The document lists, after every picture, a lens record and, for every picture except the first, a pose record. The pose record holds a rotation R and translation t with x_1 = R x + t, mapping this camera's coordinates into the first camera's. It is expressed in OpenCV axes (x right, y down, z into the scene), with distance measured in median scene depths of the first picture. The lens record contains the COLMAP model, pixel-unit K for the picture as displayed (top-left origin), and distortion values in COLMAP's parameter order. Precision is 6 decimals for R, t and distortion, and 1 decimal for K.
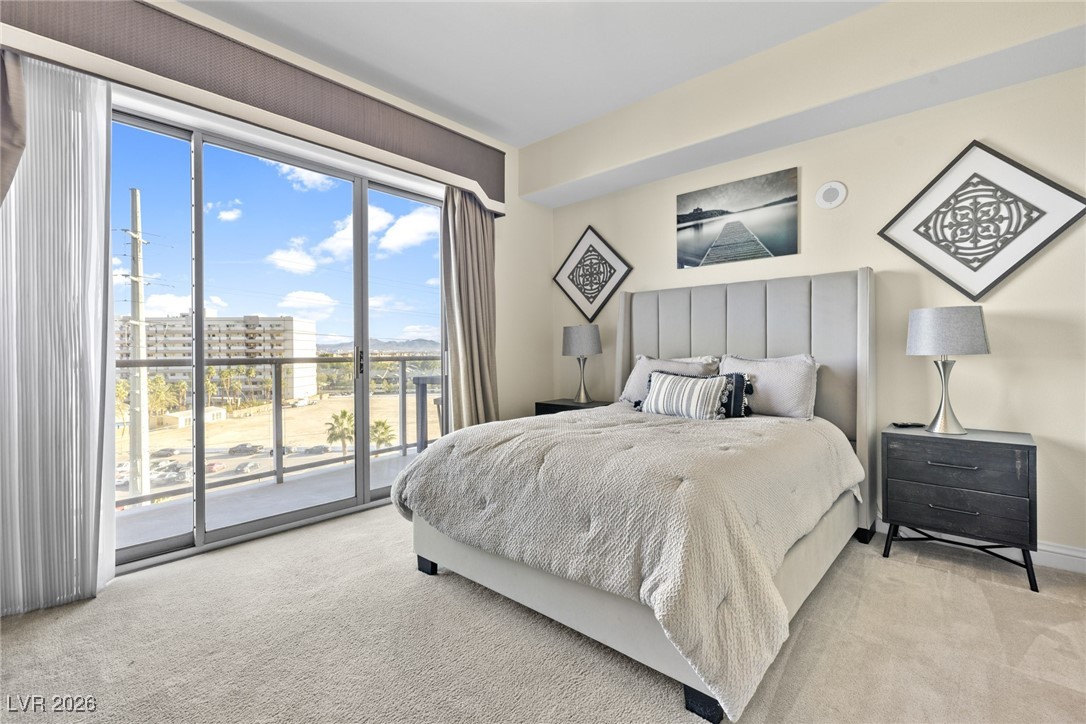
lens RADIAL K [[497.3, 0, 540.7], [0, 497.3, 359.9], [0, 0, 1]] dist [0.000955, 0.000127]
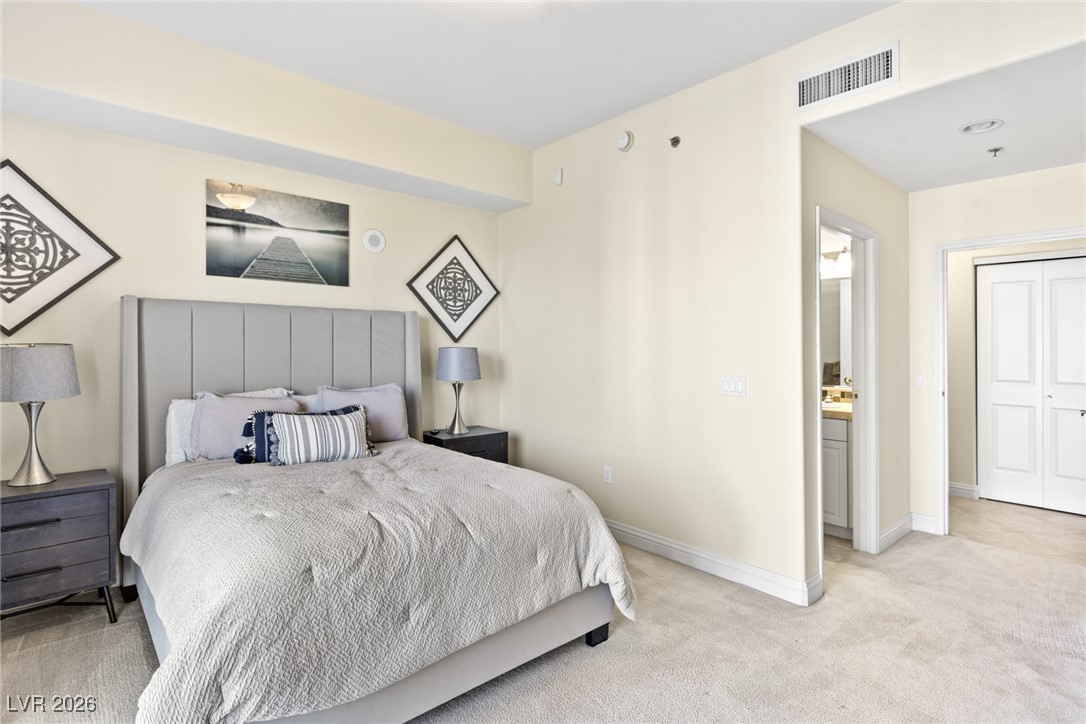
lens RADIAL K [[526.2, 0, 540.7], [0, 526.2, 361.0], [0, 0, 1]] dist [-0.004204, -0.000069]
pose [[0.097511, 0.021826, 0.994995, -0.648392], [0.052831, 0.998236, -0.027074, -0.007415], [-0.993831, 0.055206, 0.096186, 0.600343]]
